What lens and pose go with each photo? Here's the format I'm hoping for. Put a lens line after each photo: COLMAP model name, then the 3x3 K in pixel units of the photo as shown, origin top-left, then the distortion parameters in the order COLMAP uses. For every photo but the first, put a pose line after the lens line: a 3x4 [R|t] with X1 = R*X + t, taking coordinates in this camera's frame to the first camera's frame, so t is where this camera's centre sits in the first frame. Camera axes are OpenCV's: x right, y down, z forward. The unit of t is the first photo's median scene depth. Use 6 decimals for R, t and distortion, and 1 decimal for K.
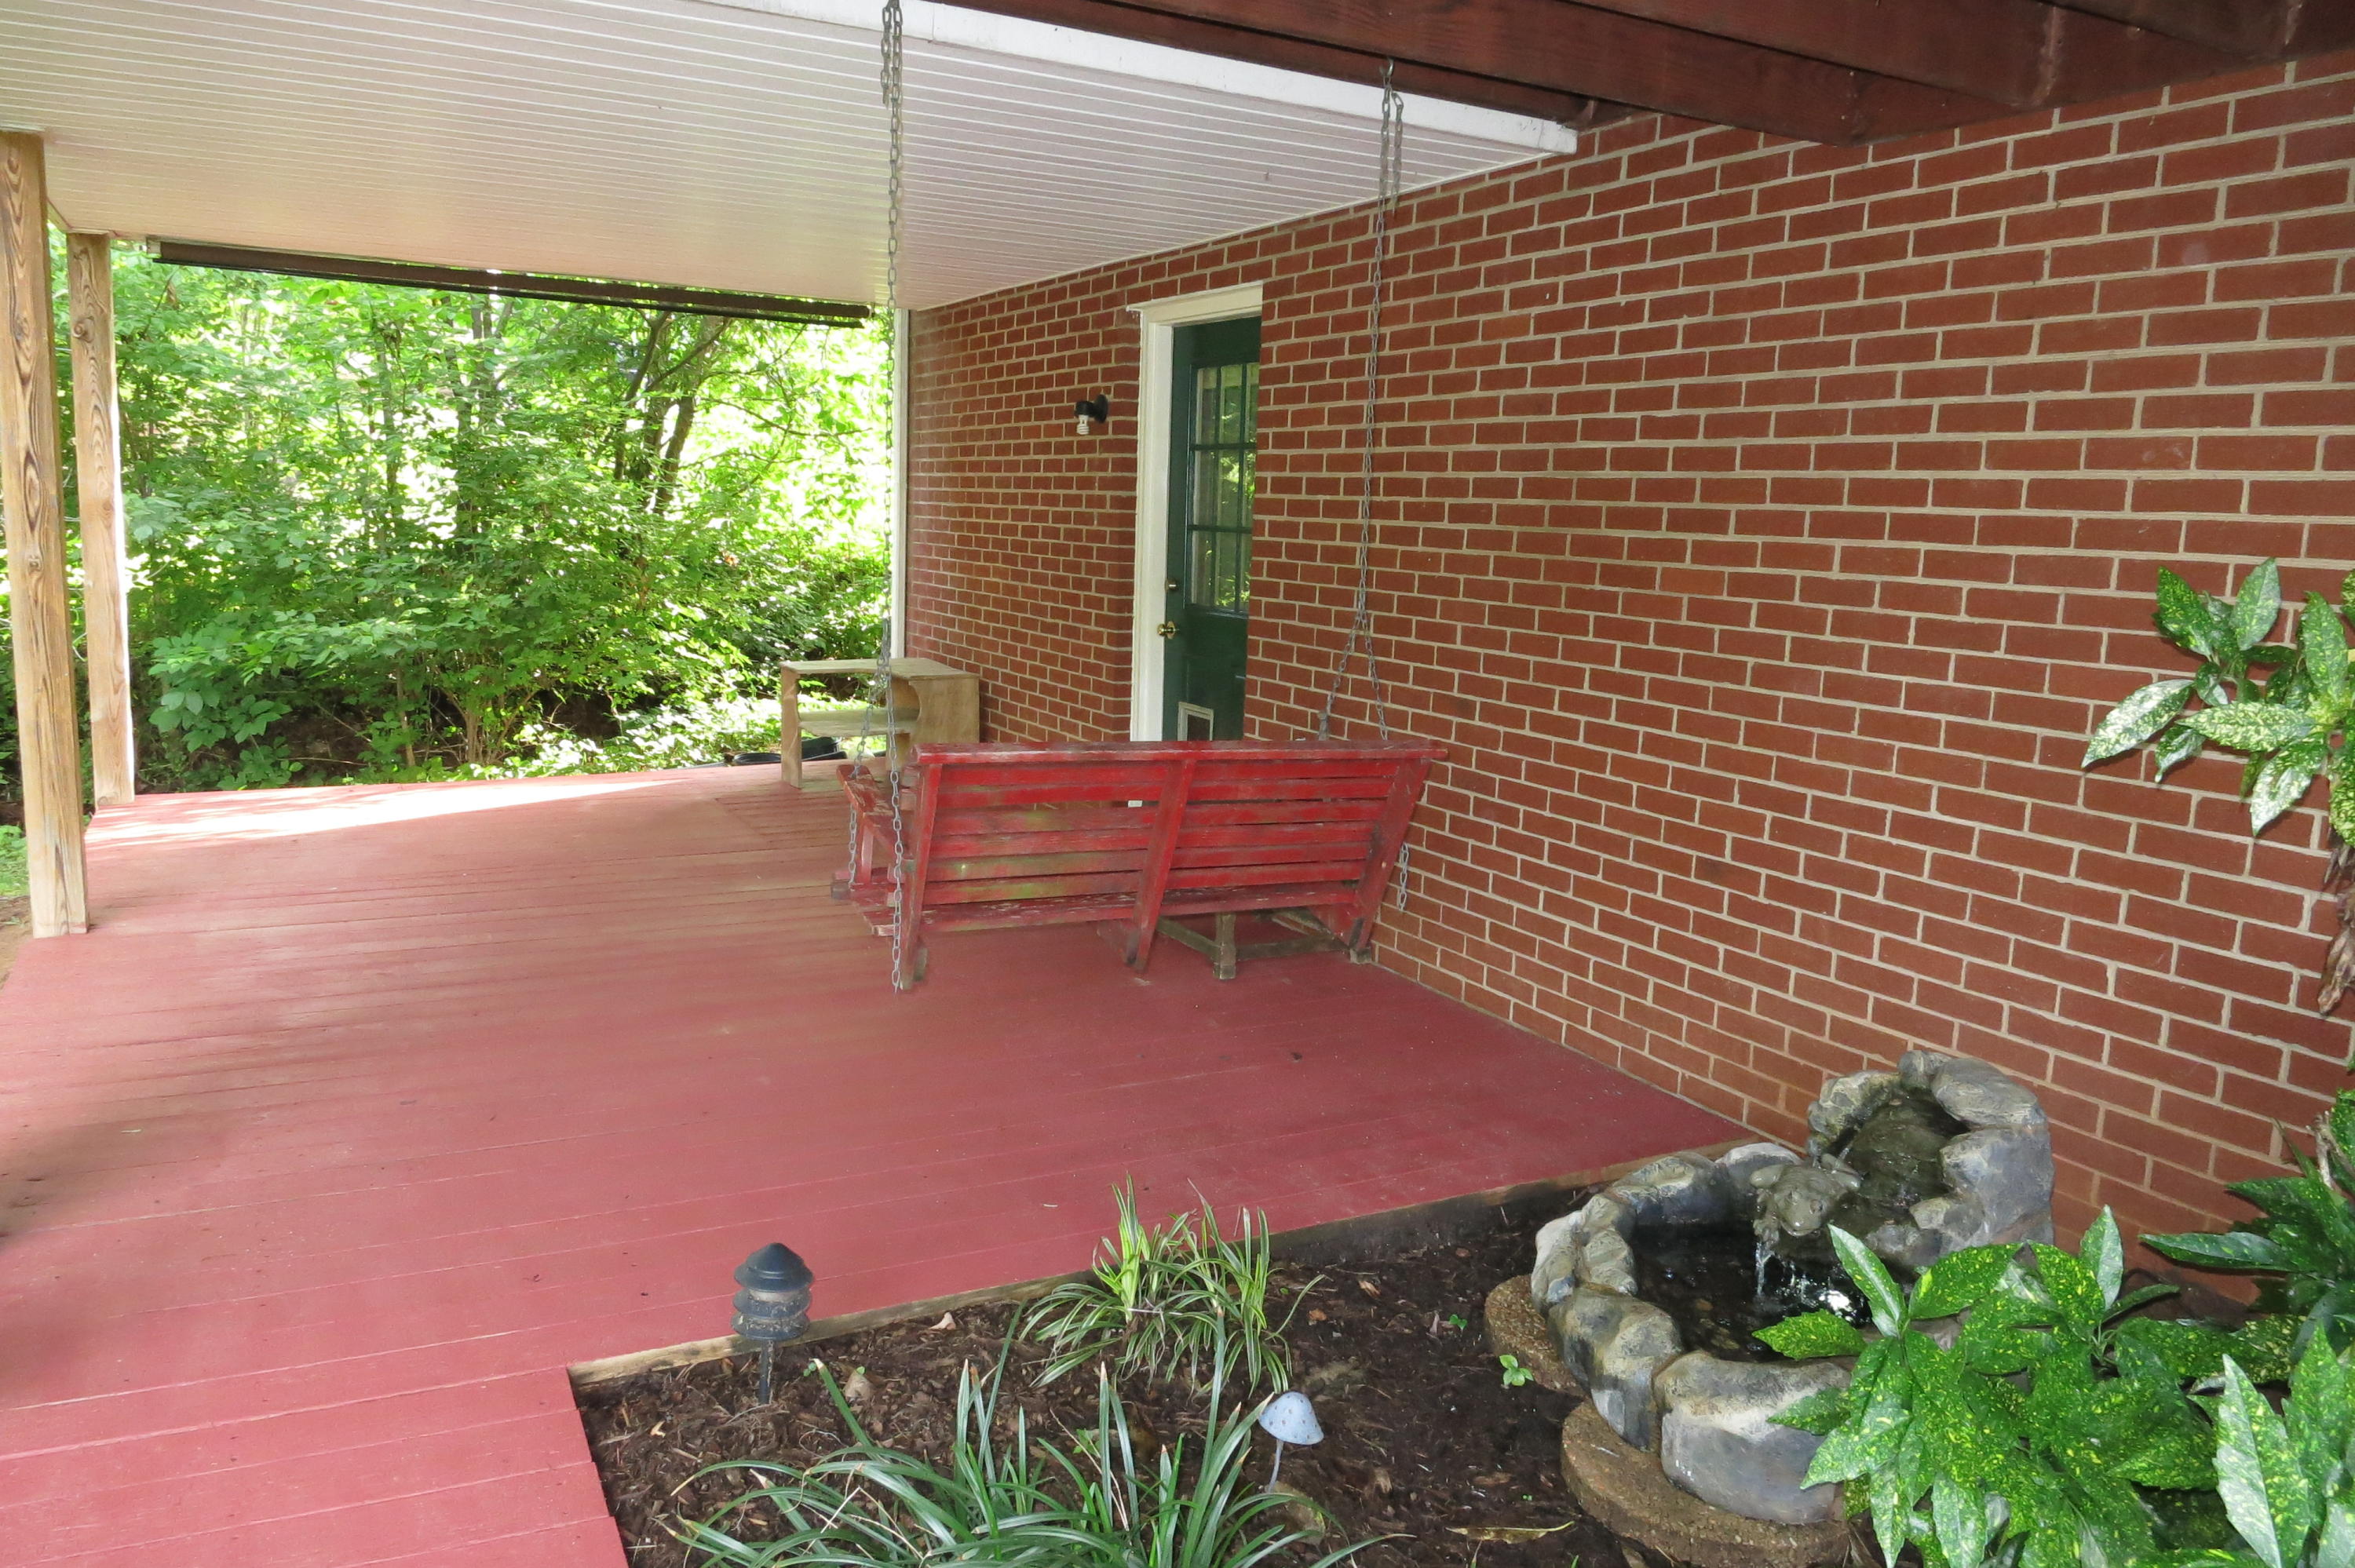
lens RADIAL K [[1707.9, 0, 1167.5], [0, 1707.9, 785.1], [0, 0, 1]] dist [-0.034955, -0.001422]
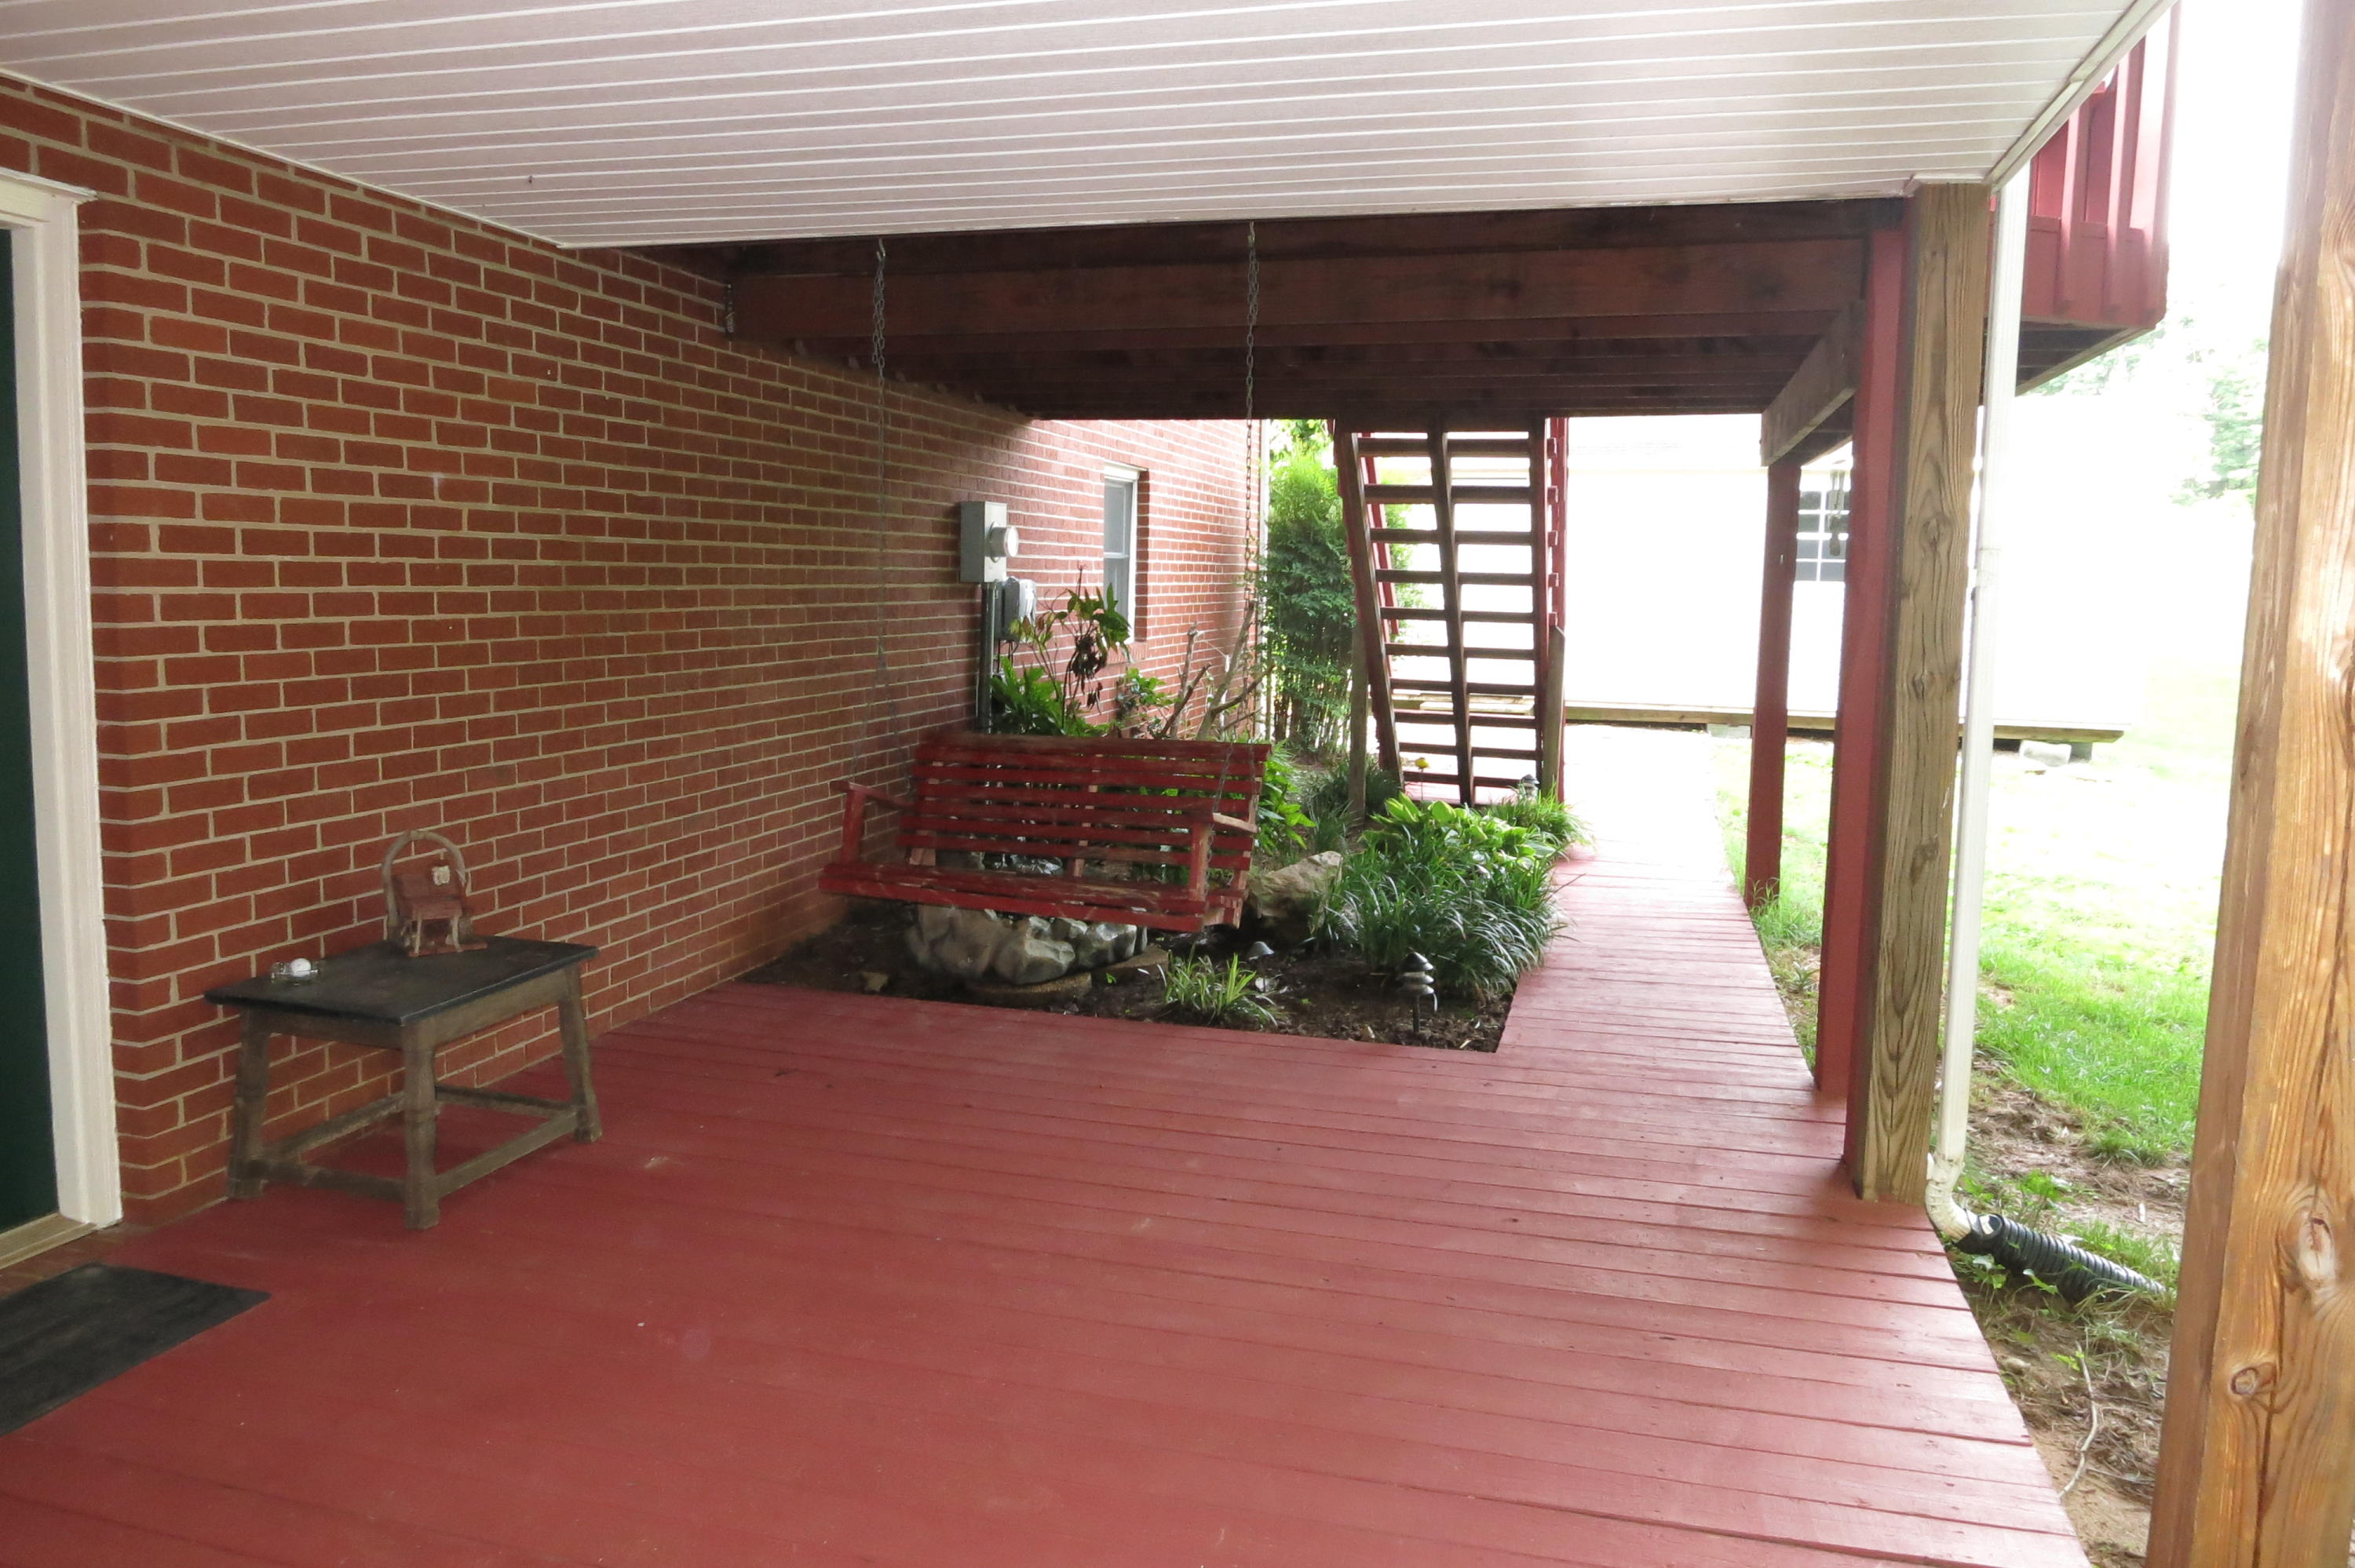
lens RADIAL K [[1707.9, 0, 1167.5], [0, 1707.9, 785.1], [0, 0, 1]] dist [-0.034955, -0.001422]
pose [[-0.733873, -0.129098, 0.666906, -0.778671], [0.066103, 0.963542, 0.259261, -0.276549], [-0.676063, 0.234349, -0.698584, 1.483293]]
